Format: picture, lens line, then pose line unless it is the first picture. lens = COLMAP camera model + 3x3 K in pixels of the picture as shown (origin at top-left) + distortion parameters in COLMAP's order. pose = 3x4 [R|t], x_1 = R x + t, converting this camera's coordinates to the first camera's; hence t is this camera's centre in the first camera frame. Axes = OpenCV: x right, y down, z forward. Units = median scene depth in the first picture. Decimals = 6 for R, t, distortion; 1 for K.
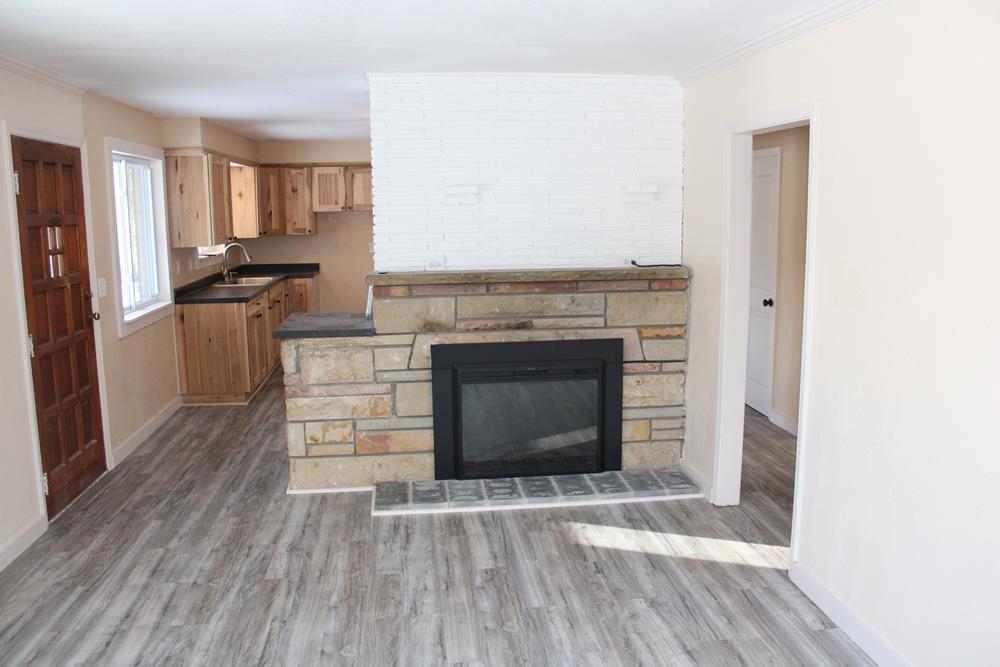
lens RADIAL K [[853.8, 0, 499.2], [0, 853.8, 332.8], [0, 0, 1]] dist [-0.010225, -0.004277]
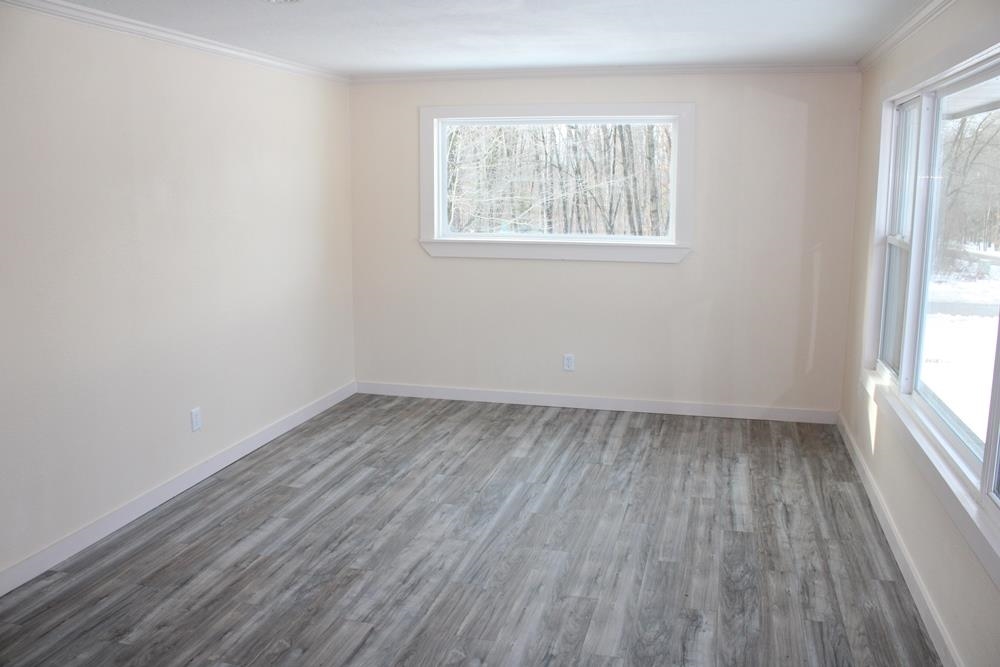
lens RADIAL K [[853.8, 0, 499.3], [0, 853.8, 333.8], [0, 0, 1]] dist [-0.010225, -0.004277]
pose [[-0.930460, -0.038668, 0.364347, -0.264786], [0.079573, 0.949354, 0.303966, -0.115551], [-0.357648, 0.311821, -0.880259, 0.821346]]
